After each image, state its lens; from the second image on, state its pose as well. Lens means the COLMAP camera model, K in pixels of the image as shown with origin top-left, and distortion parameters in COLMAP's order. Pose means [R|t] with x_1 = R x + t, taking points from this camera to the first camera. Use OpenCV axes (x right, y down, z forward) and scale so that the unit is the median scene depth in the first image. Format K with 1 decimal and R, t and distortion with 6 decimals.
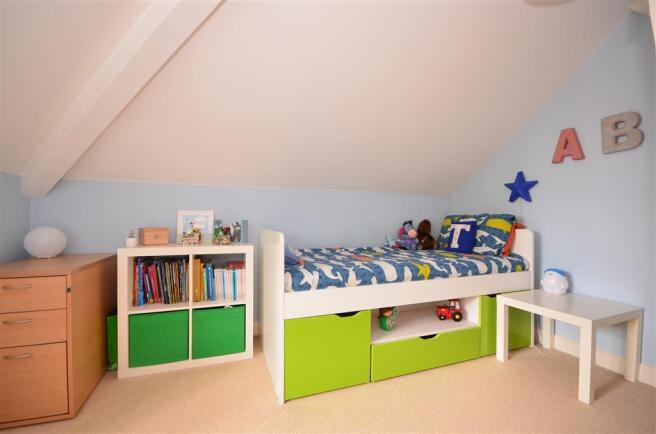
lens RADIAL K [[287.5, 0, 326.9], [0, 287.5, 221.6], [0, 0, 1]] dist [-0.006601, -0.001625]
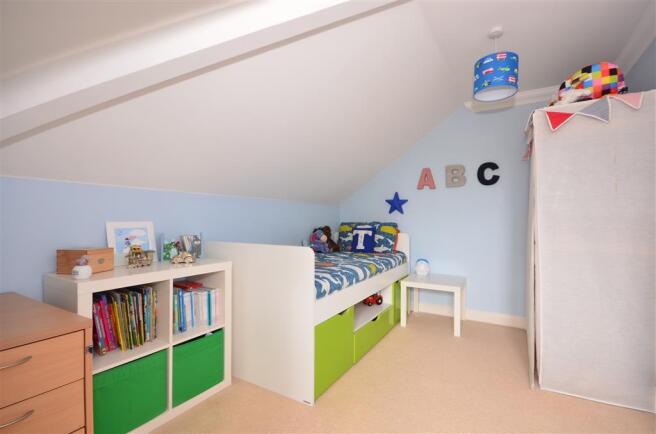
lens RADIAL K [[307.5, 0, 328.6], [0, 307.5, 217.3], [0, 0, 1]] dist [-0.007494, -0.000460]
pose [[0.775618, 0.001369, 0.631201, -0.567958], [0.003416, 0.999974, -0.006367, -0.044226], [-0.631193, 0.007095, 0.775593, 0.039049]]
